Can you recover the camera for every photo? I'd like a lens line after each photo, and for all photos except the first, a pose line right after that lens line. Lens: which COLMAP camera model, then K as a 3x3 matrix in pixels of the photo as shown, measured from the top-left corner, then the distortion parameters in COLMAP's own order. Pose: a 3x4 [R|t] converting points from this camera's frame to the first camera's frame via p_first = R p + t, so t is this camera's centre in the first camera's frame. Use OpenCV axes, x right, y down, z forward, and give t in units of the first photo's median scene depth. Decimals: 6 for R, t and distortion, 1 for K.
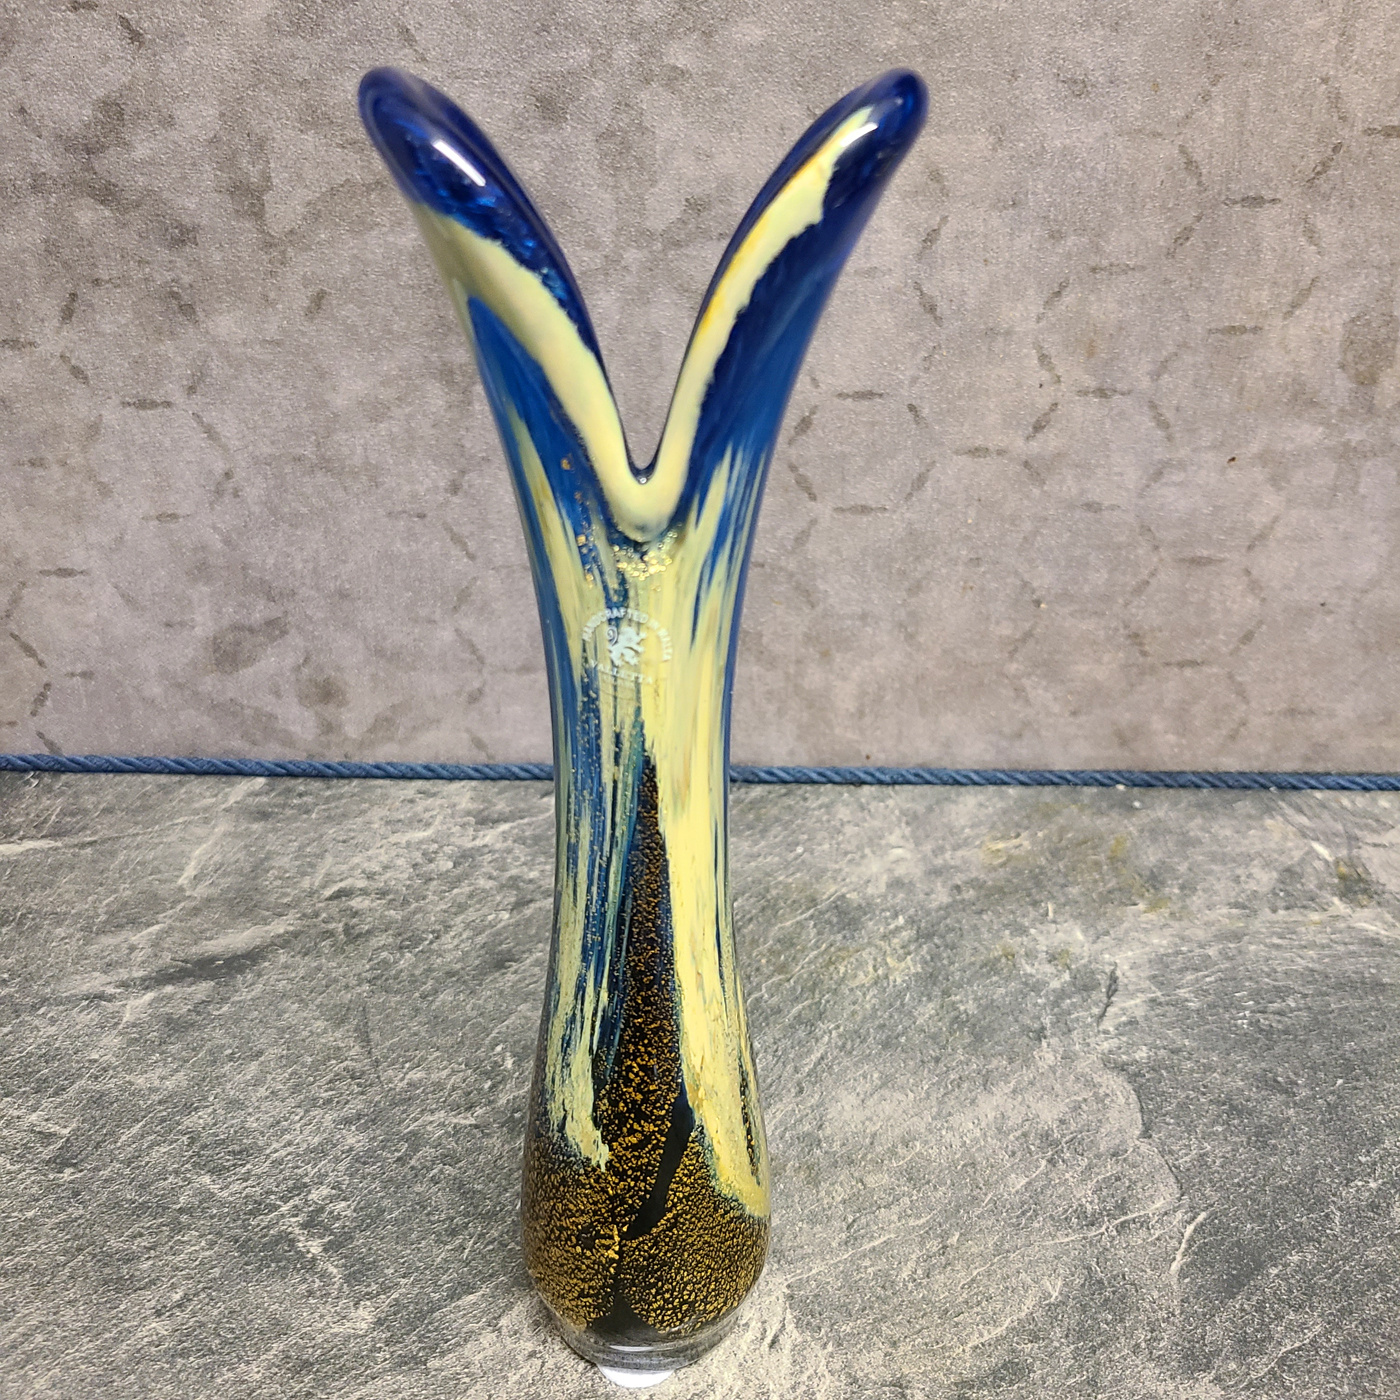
lens RADIAL K [[1394.1, 0, 741.2], [0, 1394.1, 653.2], [0, 0, 1]] dist [-0.014465, 0.000000]
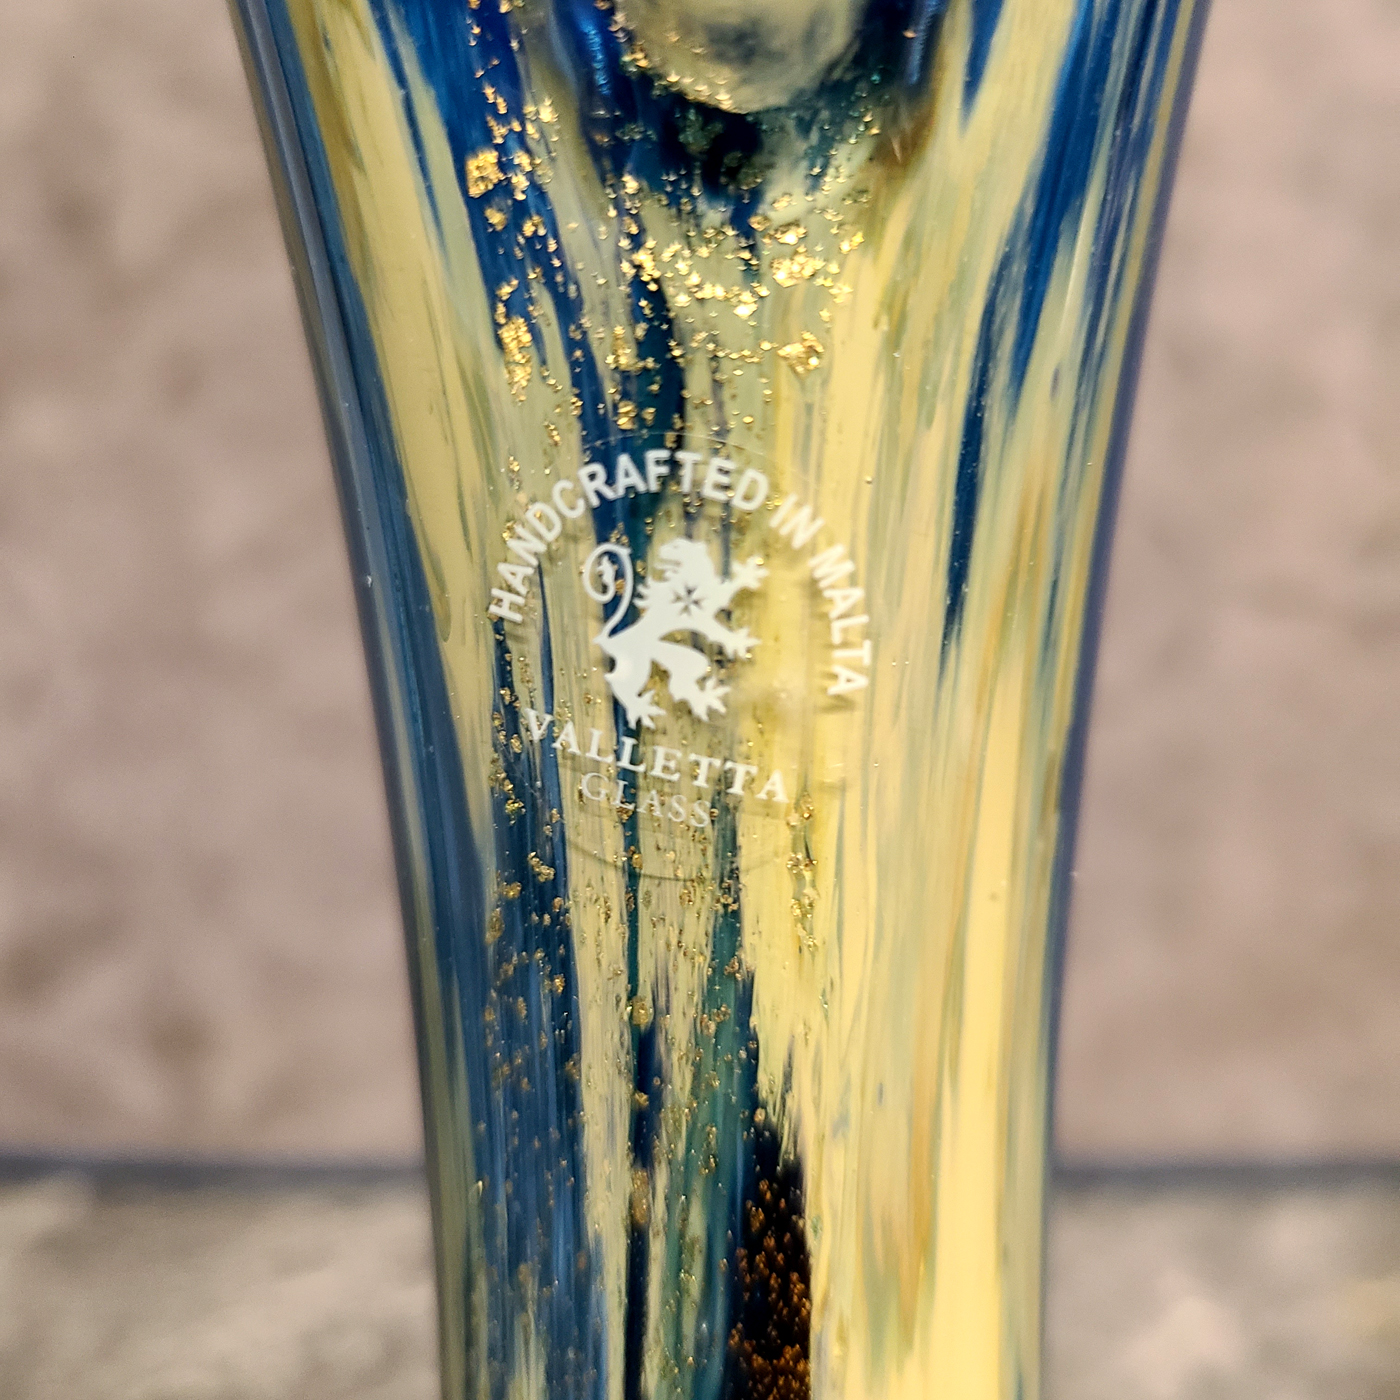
lens RADIAL K [[1394.1, 0, 706.2], [0, 1394.1, 750.8], [0, 0, 1]] dist [-0.014465, 0.000000]
pose [[0.997587, -0.025107, -0.064731, -0.061667], [0.011268, 0.978515, -0.205865, 0.061014], [0.068509, 0.204639, 0.976437, 0.764348]]
